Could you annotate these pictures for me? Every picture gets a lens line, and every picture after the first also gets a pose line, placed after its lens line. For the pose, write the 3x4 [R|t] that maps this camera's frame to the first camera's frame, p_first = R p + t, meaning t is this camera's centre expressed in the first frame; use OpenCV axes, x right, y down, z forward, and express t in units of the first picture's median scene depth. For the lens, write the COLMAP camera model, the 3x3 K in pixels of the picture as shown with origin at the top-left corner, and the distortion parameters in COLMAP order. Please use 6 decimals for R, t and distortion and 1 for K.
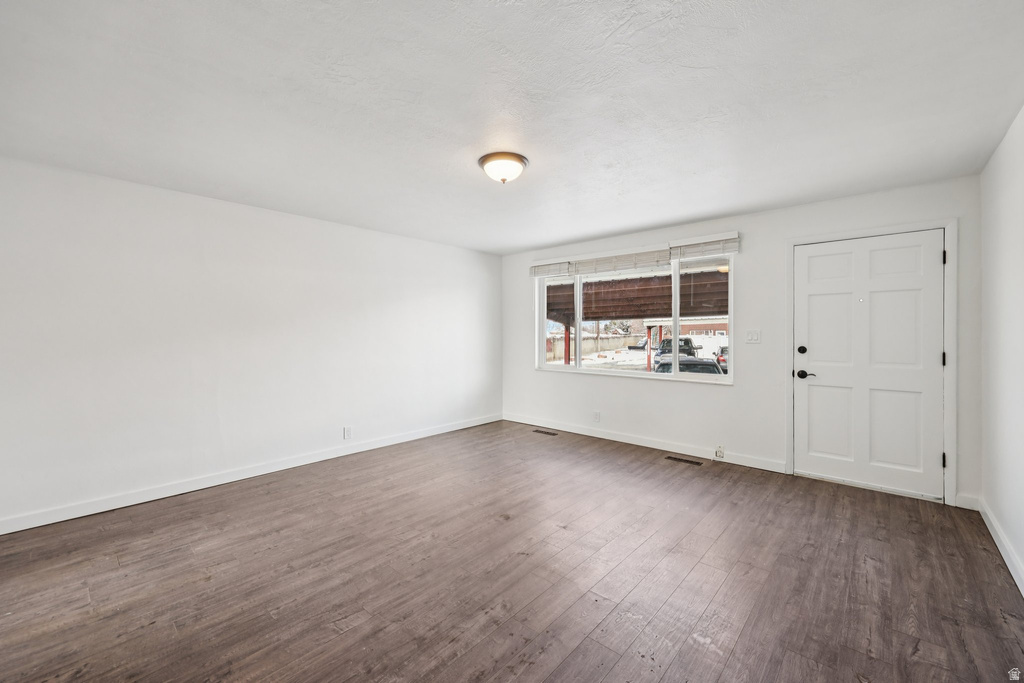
lens RADIAL K [[412.2, 0, 517.5], [0, 412.2, 337.1], [0, 0, 1]] dist [0.000826, 0.000233]
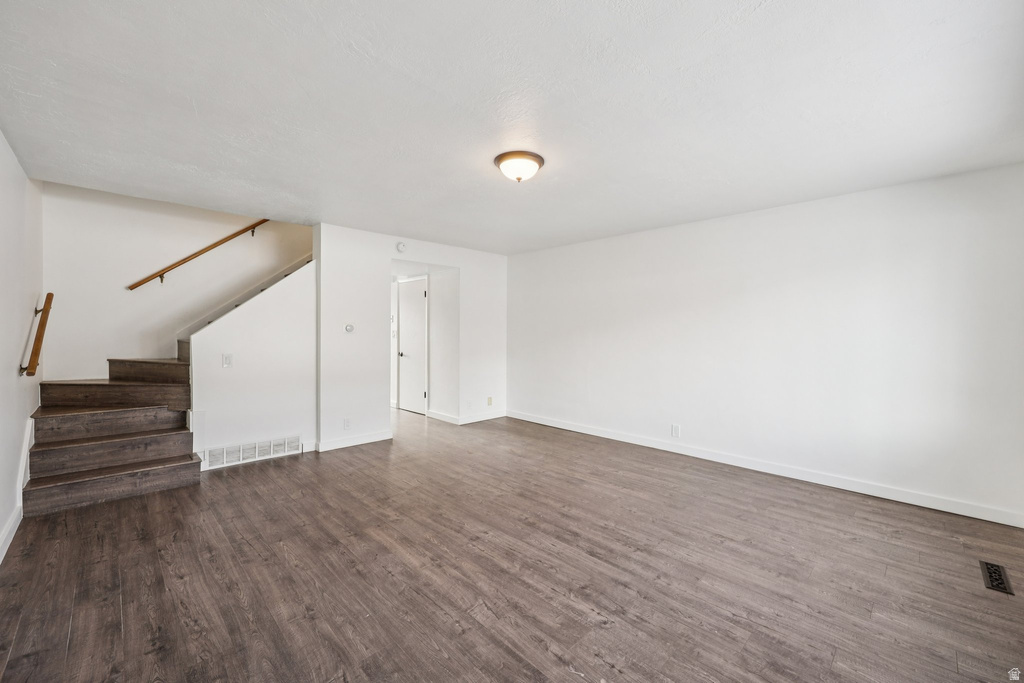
lens RADIAL K [[412.2, 0, 516.2], [0, 412.2, 341.6], [0, 0, 1]] dist [0.000826, 0.000233]
pose [[-0.064030, 0.026138, -0.997606, 0.976249], [-0.013586, 0.999541, 0.027061, -0.013774], [0.997855, 0.015286, -0.063645, 1.066572]]
